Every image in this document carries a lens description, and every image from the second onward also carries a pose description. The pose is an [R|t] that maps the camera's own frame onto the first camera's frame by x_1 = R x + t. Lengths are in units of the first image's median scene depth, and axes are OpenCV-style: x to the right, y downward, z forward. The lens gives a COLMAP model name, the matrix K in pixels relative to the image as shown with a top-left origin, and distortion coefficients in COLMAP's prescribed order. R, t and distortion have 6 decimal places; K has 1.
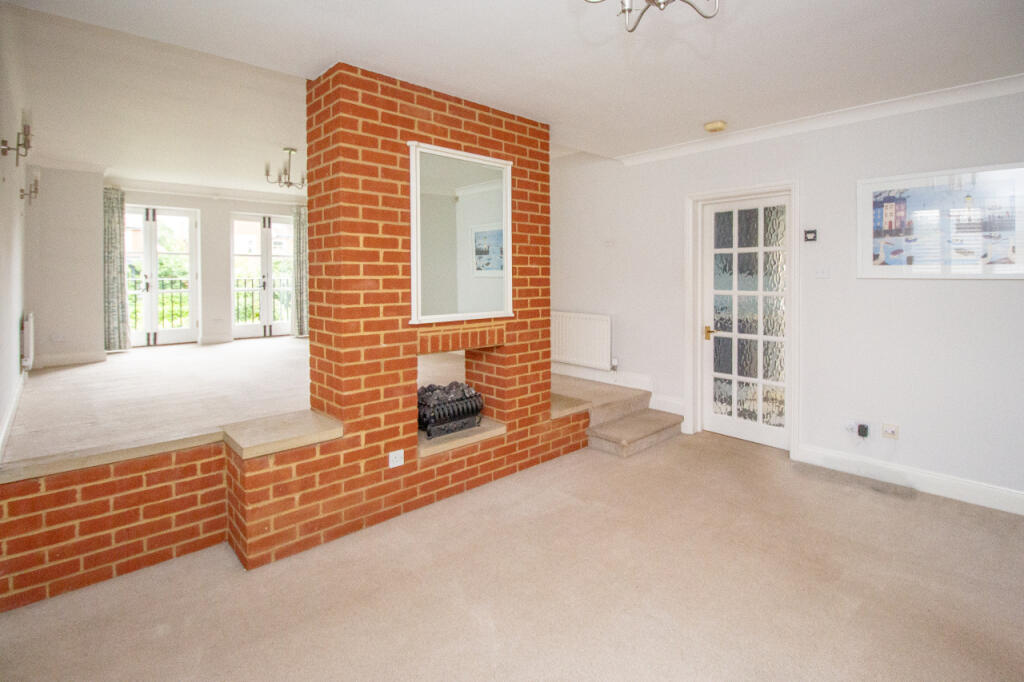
lens RADIAL K [[486.5, 0, 521.3], [0, 486.5, 278.1], [0, 0, 1]] dist [-0.000756, -0.005631]
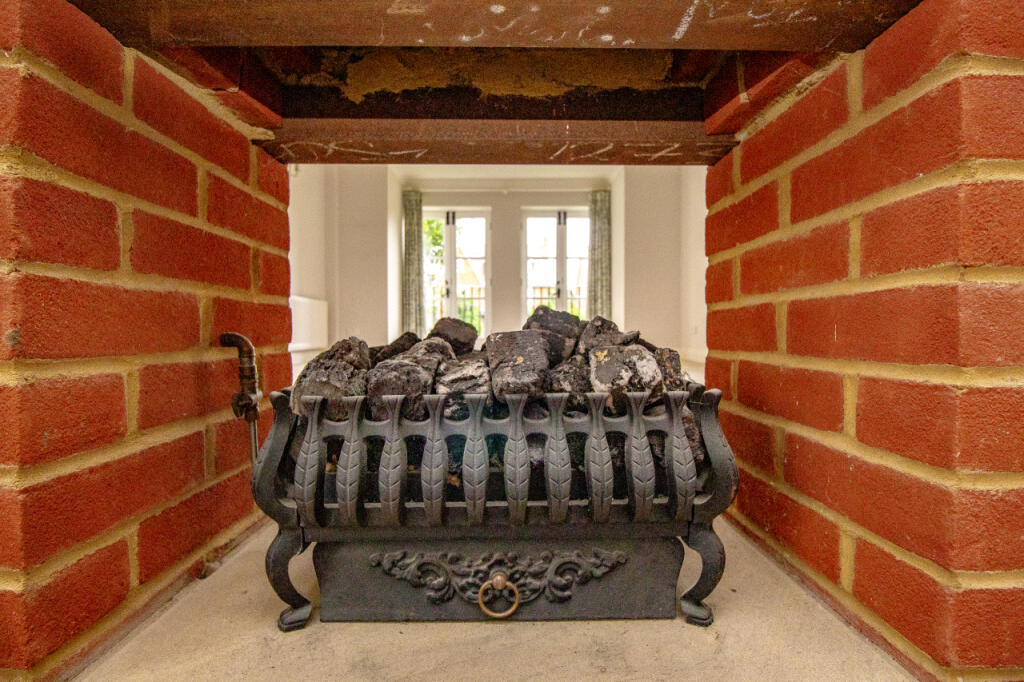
lens RADIAL K [[486.5, 0, 516.5], [0, 486.5, 335.8], [0, 0, 1]] dist [-0.000756, -0.005631]
pose [[0.737809, 0.005429, -0.674988, -0.031950], [-0.000862, 0.999974, 0.007101, 0.216800], [0.675009, -0.004657, 0.737795, 0.846287]]
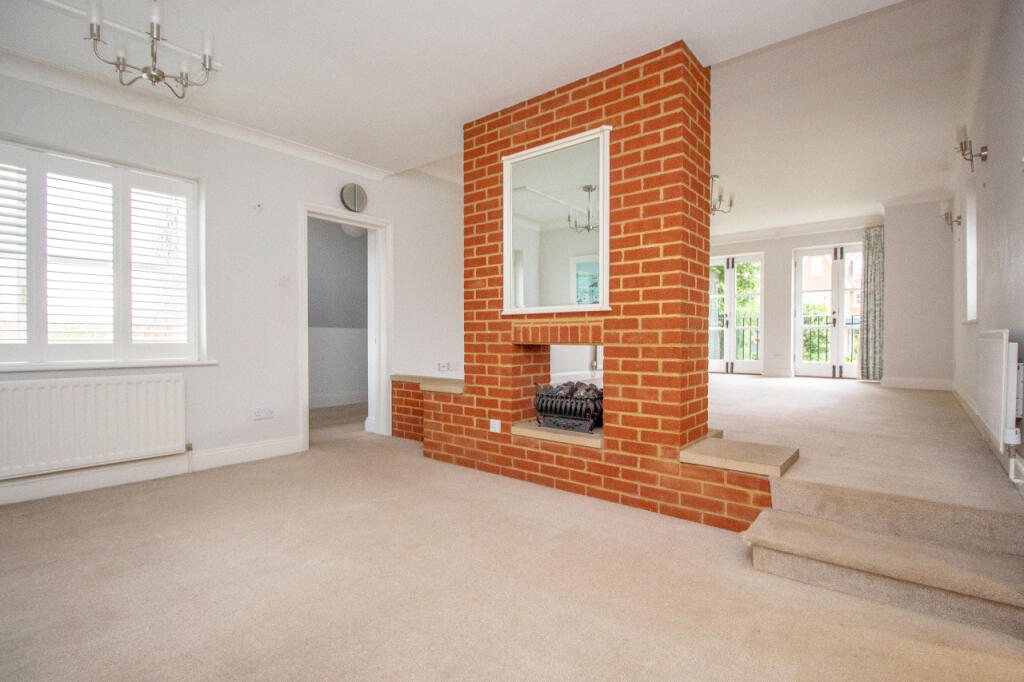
lens RADIAL K [[486.5, 0, 520.8], [0, 486.5, 341.8], [0, 0, 1]] dist [-0.000756, -0.005631]
pose [[0.140344, 0.007893, -0.990071, 0.780198], [-0.004609, 0.999963, 0.007319, 0.125072], [0.990092, 0.003537, 0.140375, 0.731902]]
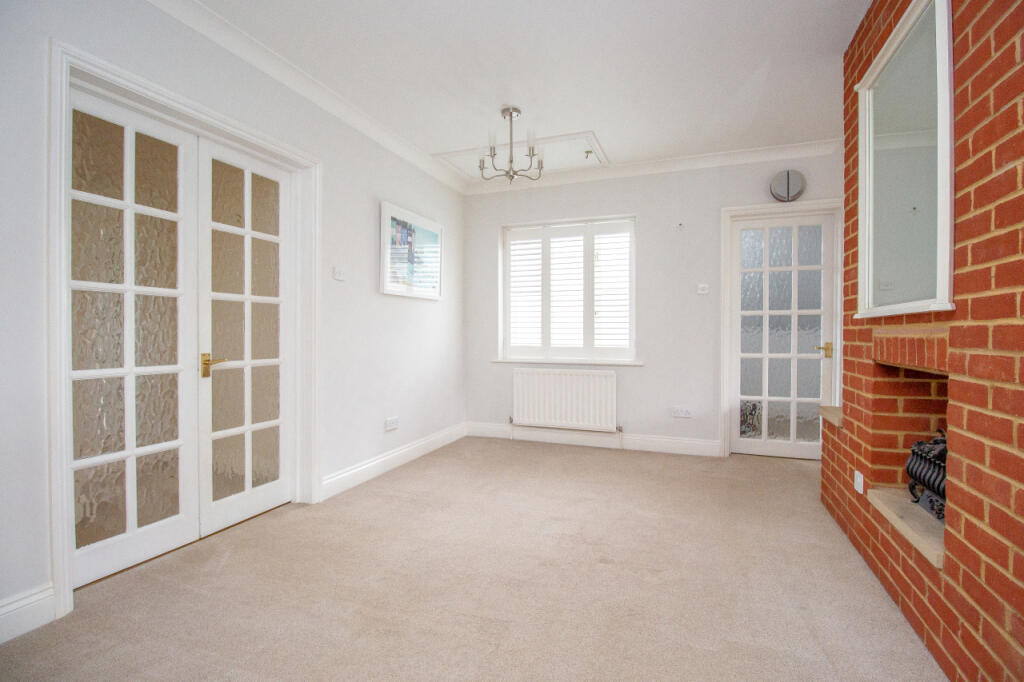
lens RADIAL K [[486.5, 0, 520.8], [0, 486.5, 340.2], [0, 0, 1]] dist [-0.000756, -0.005631]
pose [[-0.892267, 0.006800, -0.451457, 0.512882], [-0.001467, 0.999838, 0.017959, 0.096153], [0.451505, 0.016687, -0.892112, 1.207194]]
